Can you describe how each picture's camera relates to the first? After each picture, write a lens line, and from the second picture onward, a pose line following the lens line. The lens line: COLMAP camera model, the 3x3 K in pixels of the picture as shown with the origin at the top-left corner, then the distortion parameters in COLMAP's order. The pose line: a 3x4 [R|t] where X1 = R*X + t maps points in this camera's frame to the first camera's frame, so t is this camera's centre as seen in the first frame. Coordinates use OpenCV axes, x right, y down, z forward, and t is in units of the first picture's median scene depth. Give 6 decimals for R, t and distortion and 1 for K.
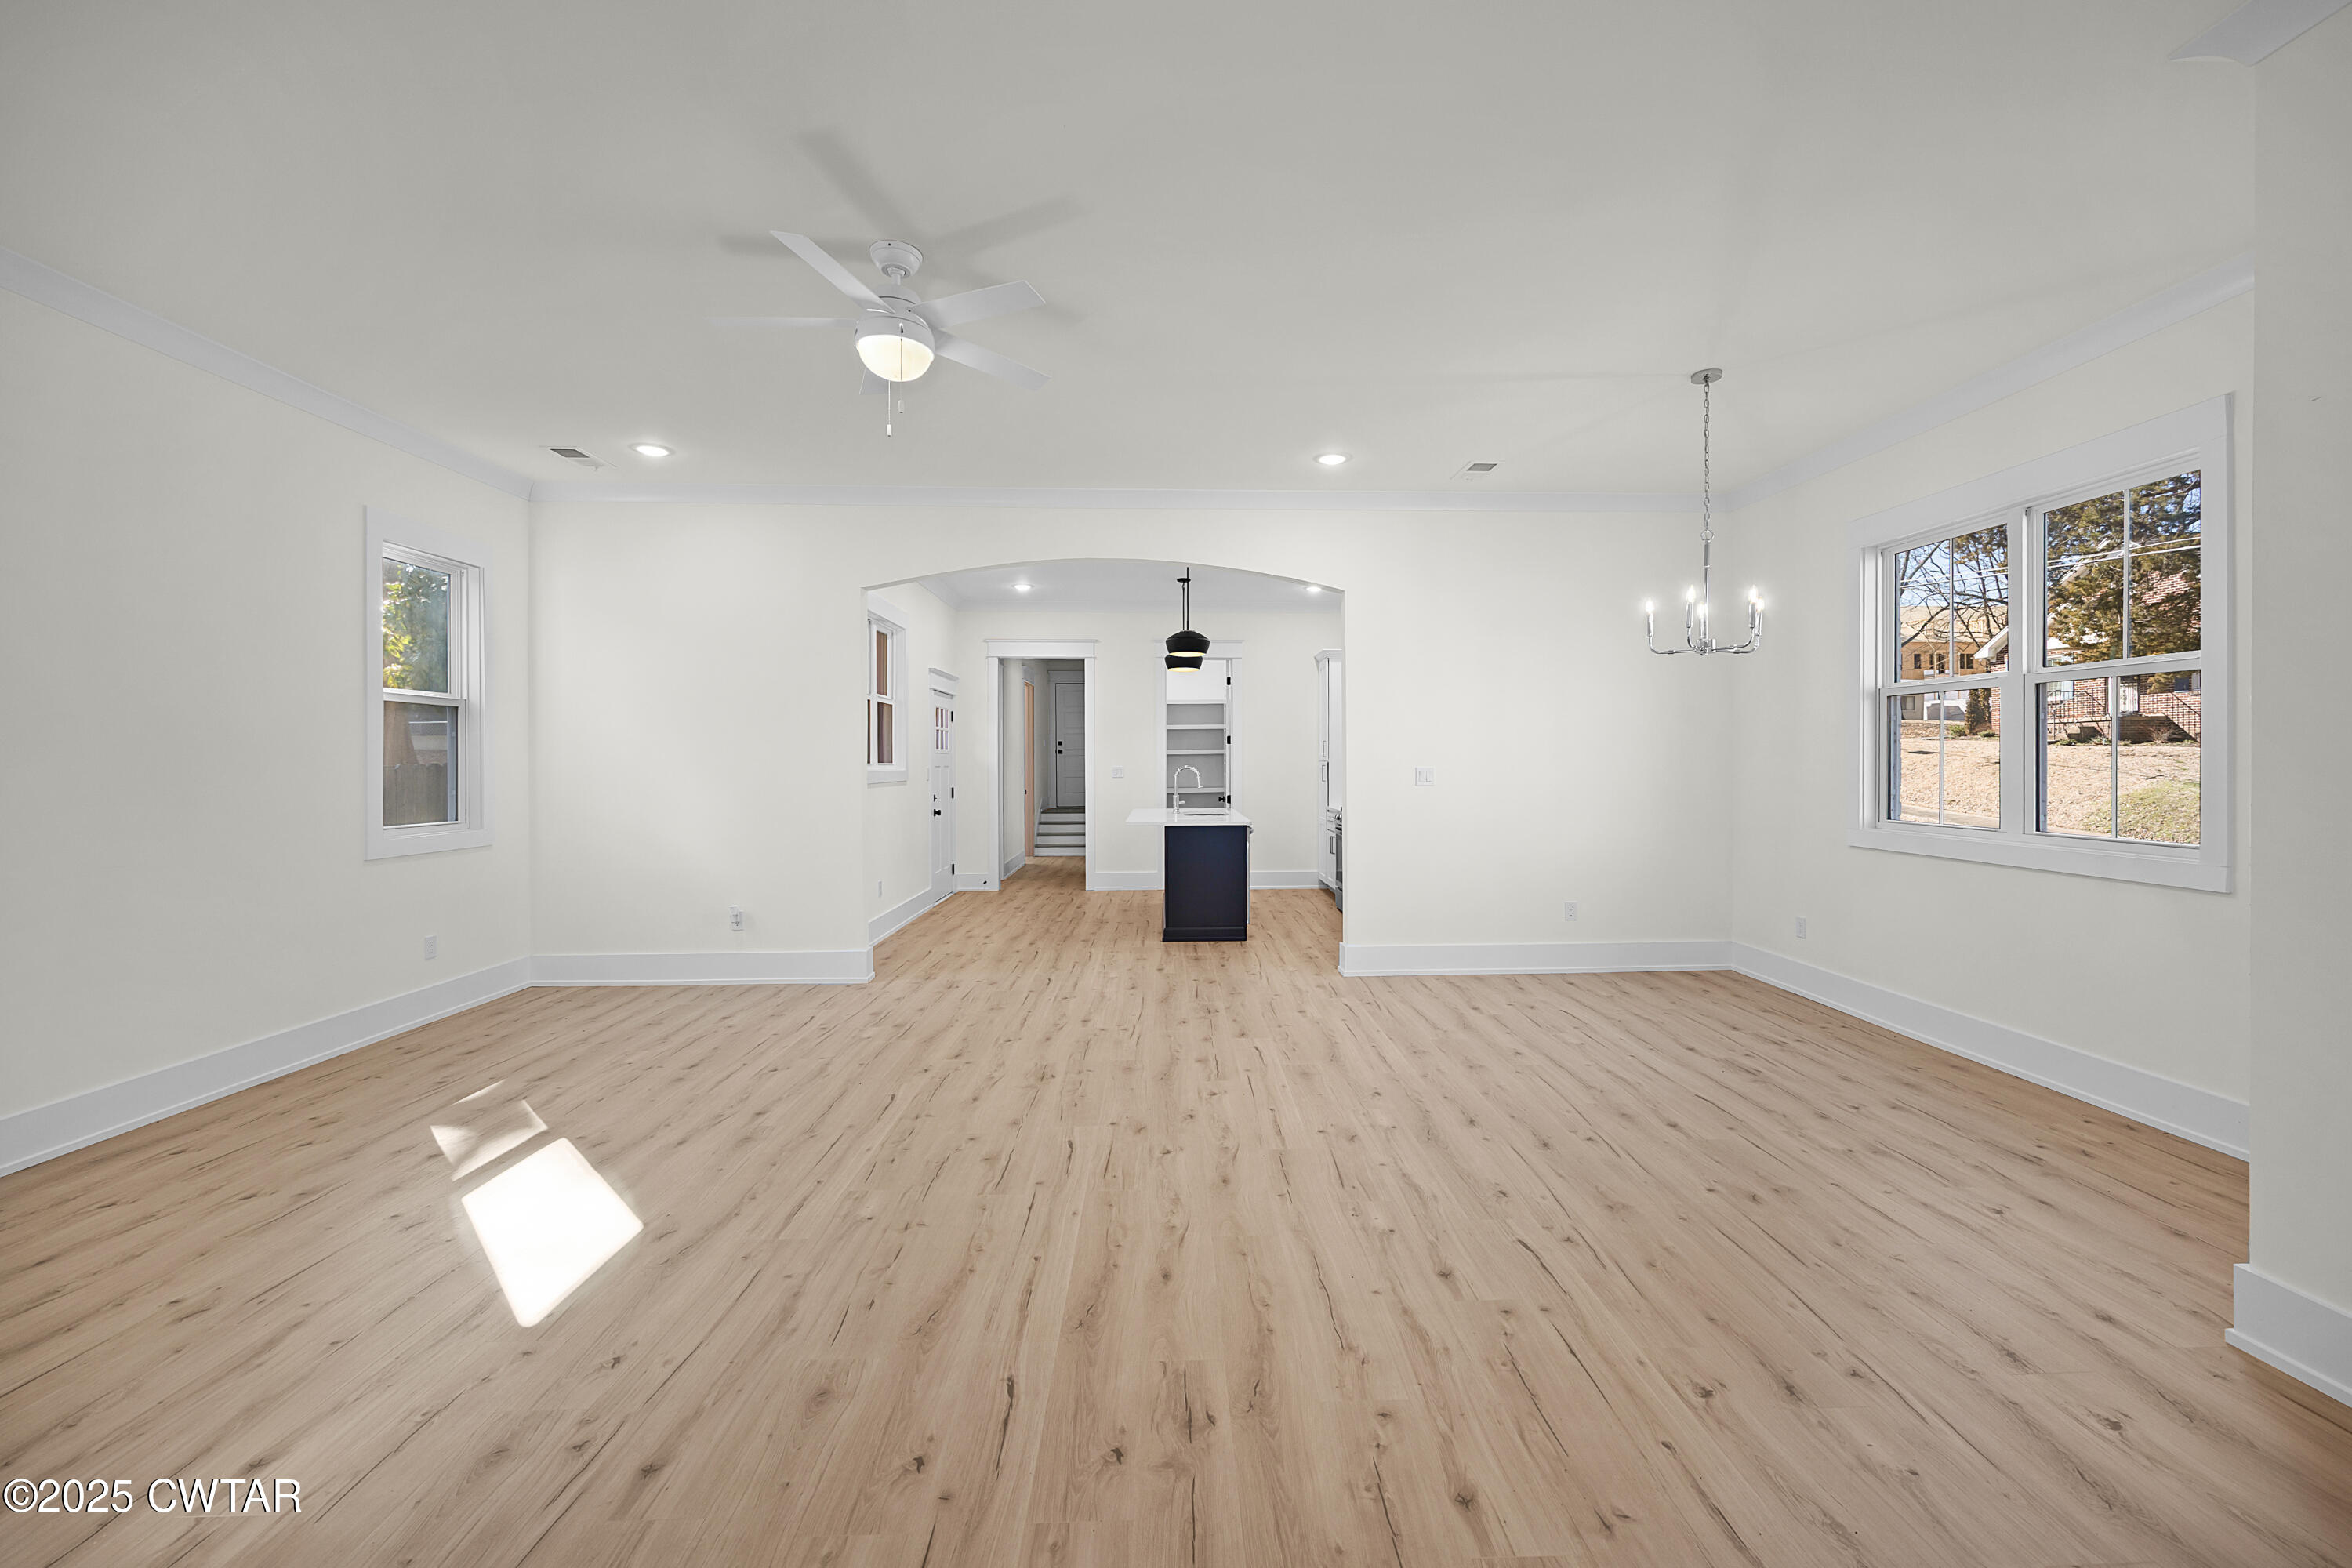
lens RADIAL K [[919.9, 0, 1204.6], [0, 919.9, 780.8], [0, 0, 1]] dist [-0.002978, -0.000015]
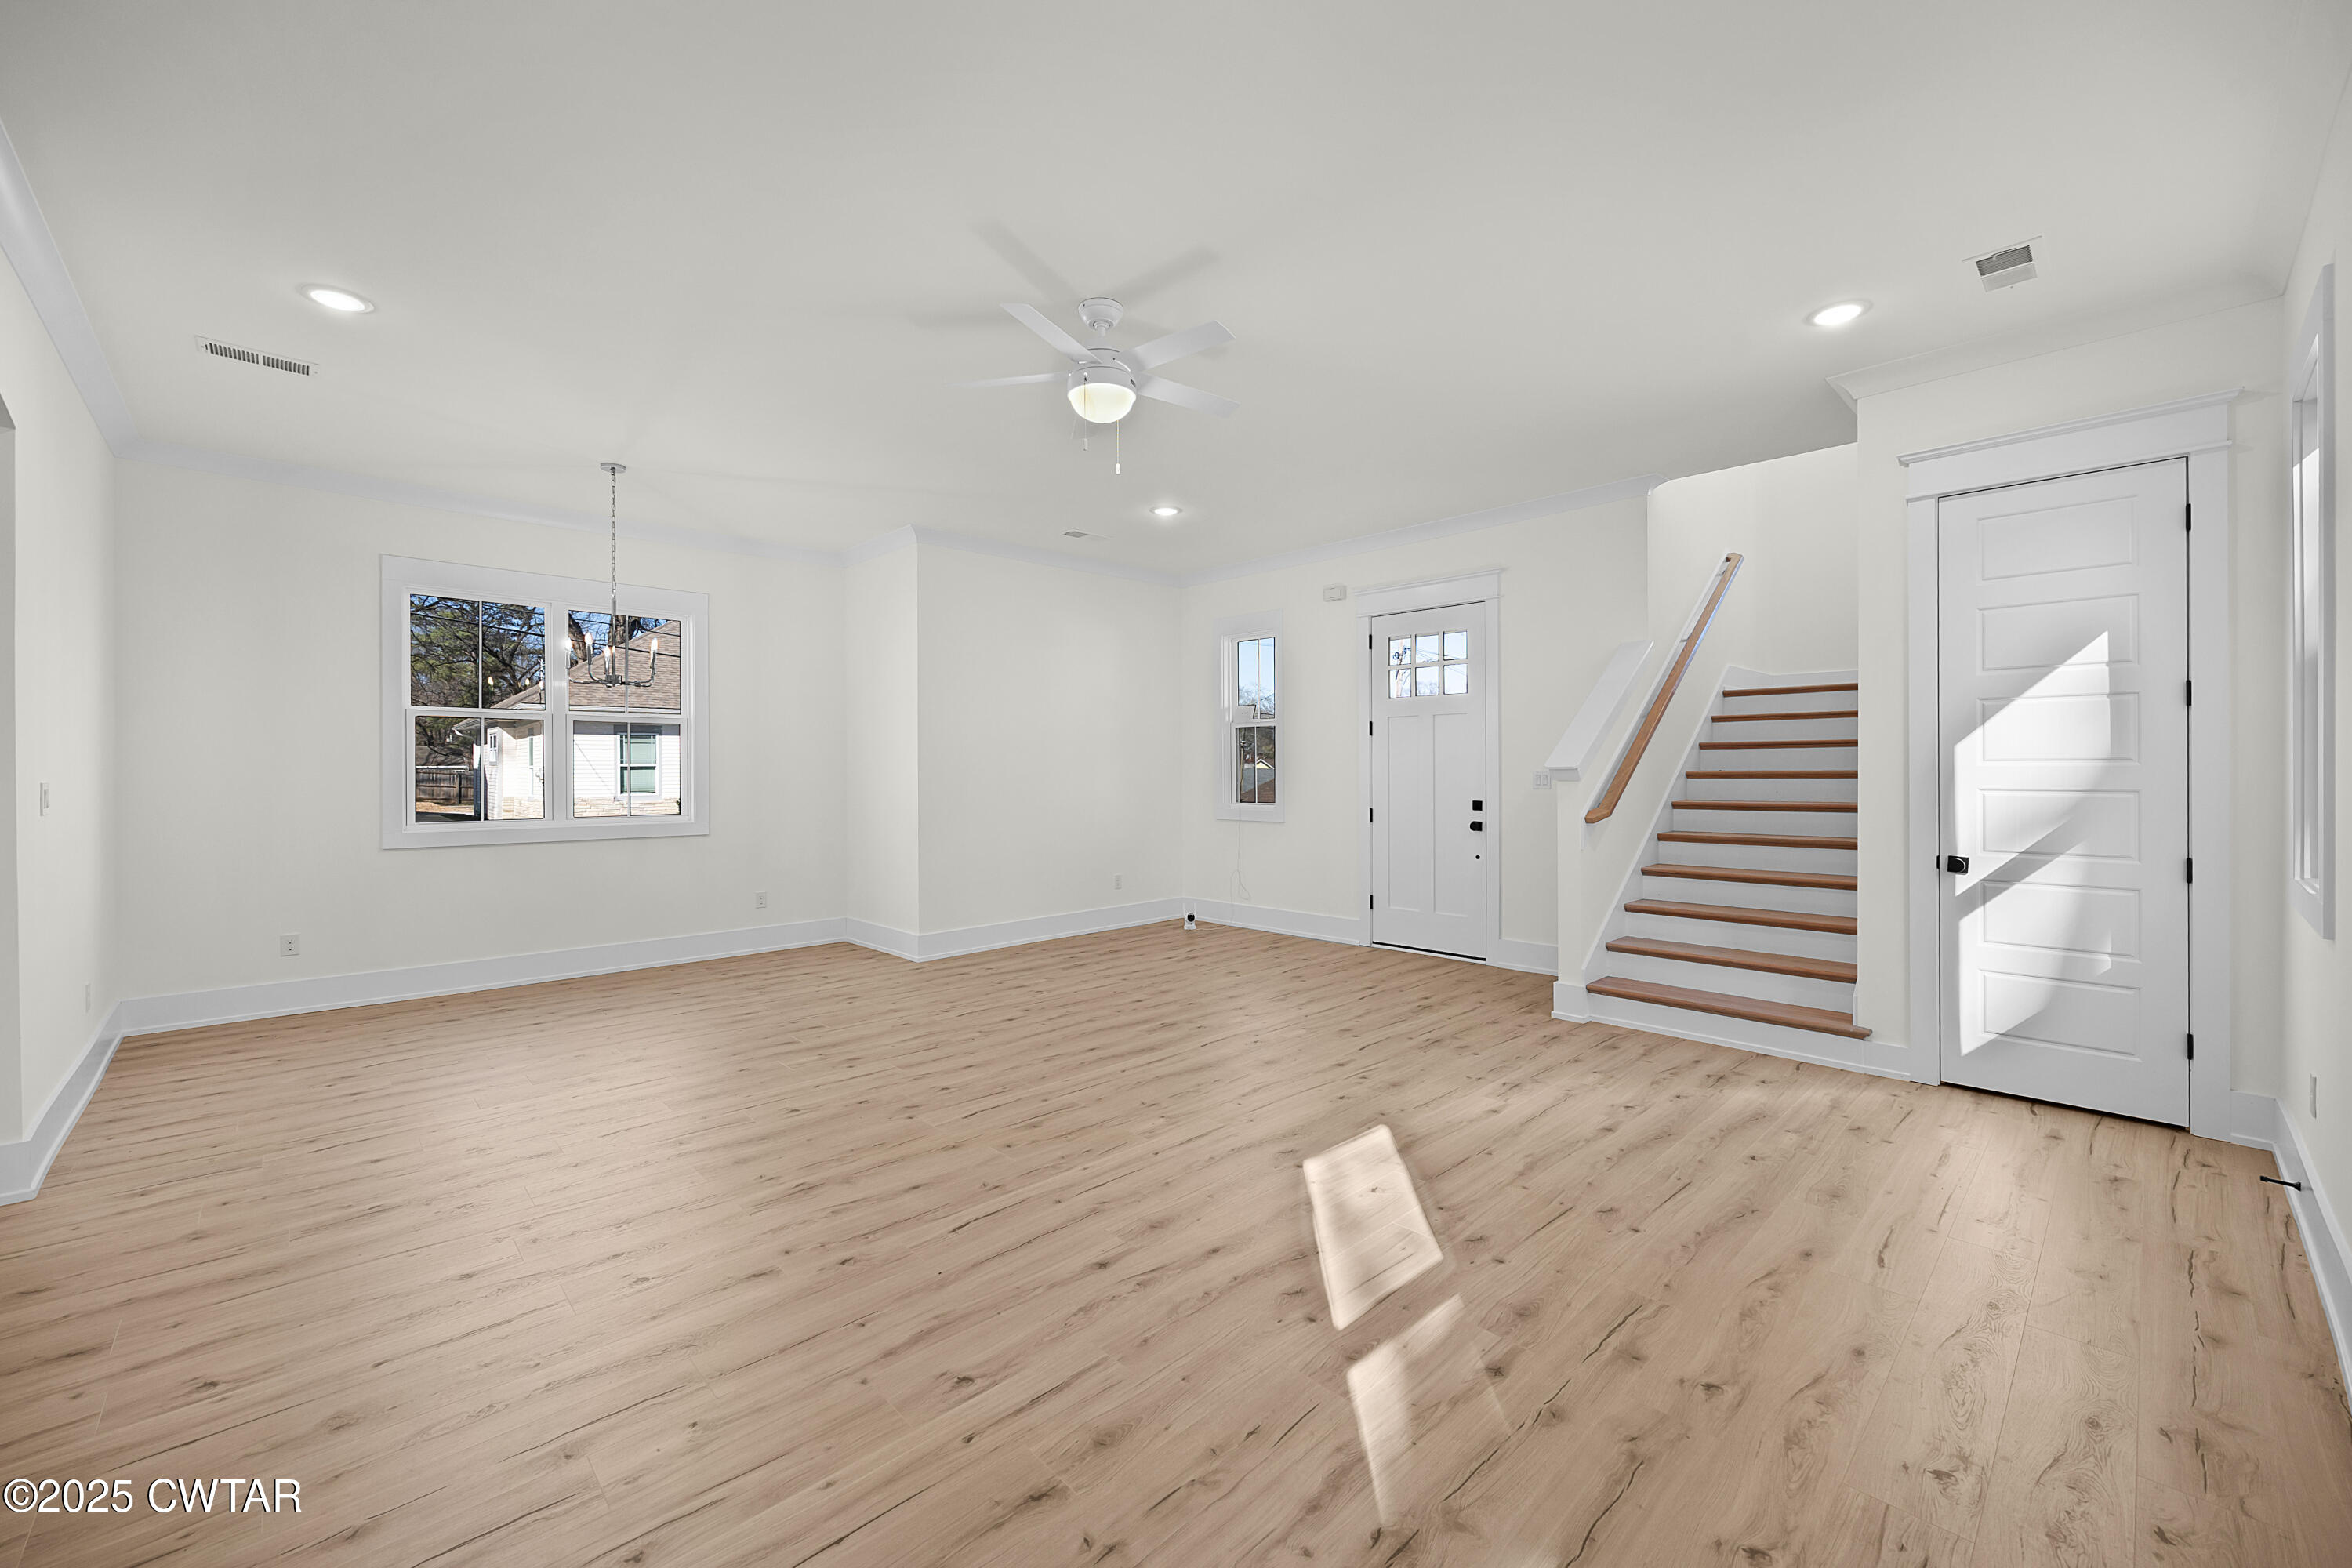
lens RADIAL K [[919.9, 0, 1188.0], [0, 919.9, 758.6], [0, 0, 1]] dist [-0.002978, -0.000015]
pose [[-0.656904, 0.014556, 0.753833, -1.015635], [0.023506, 0.999723, 0.001180, -0.019757], [-0.753607, 0.018495, -0.657064, 1.346170]]
